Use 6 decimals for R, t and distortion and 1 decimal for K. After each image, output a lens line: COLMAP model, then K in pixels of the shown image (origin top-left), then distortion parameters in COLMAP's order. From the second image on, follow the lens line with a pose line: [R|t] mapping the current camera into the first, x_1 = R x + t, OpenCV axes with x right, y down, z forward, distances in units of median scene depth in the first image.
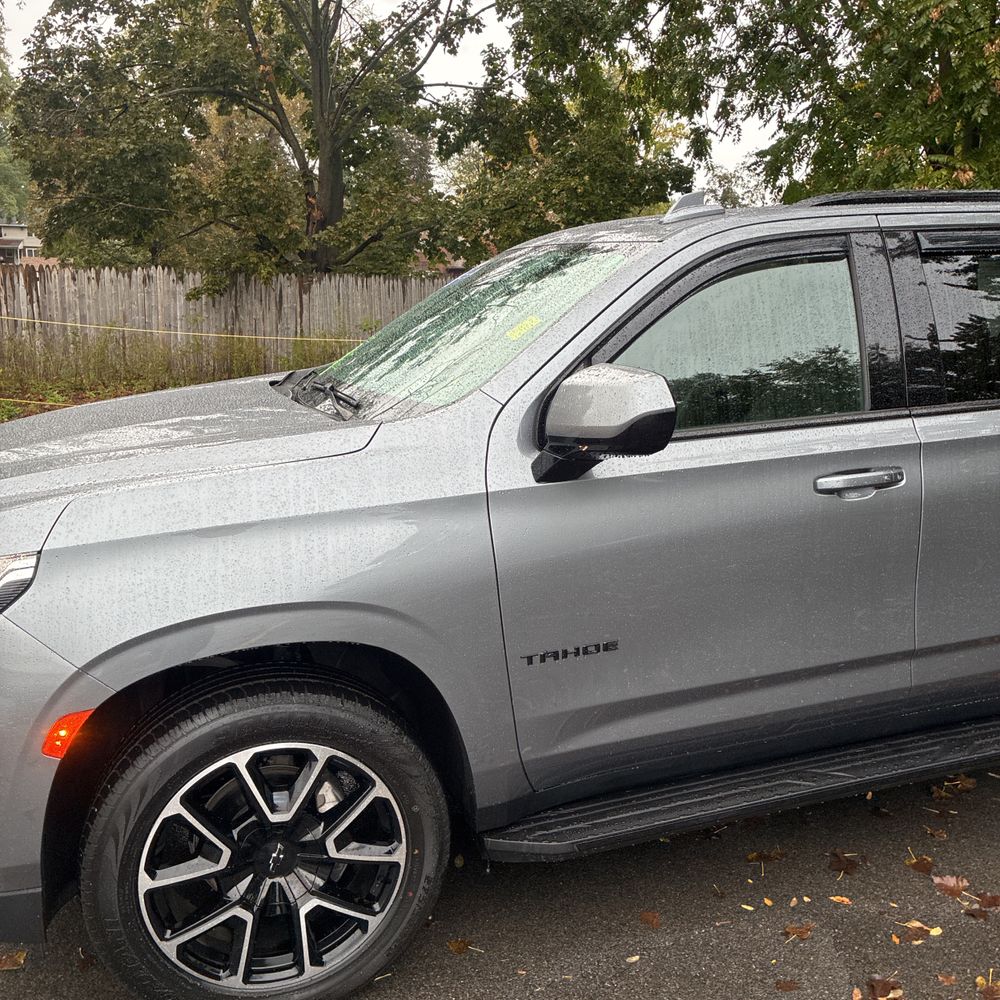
lens RADIAL K [[1017.0, 0, 501.6], [0, 1017.0, 493.9], [0, 0, 1]] dist [0.024054, -0.000740]
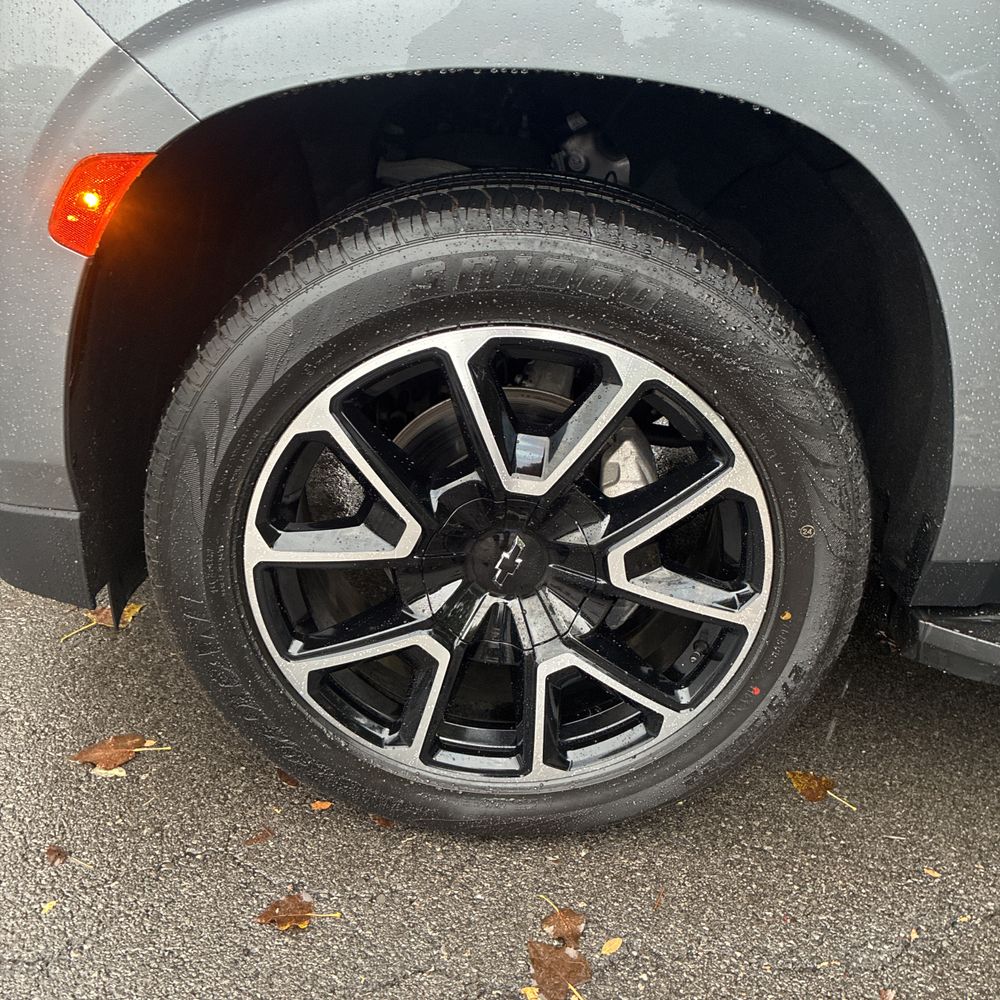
lens RADIAL K [[1017.0, 0, 501.6], [0, 1017.0, 493.9], [0, 0, 1]] dist [0.024054, -0.000740]
pose [[0.943884, 0.208966, -0.255767, -0.102909], [-0.135155, 0.950972, 0.278183, 0.186528], [0.301358, -0.228004, 0.925850, 0.545243]]
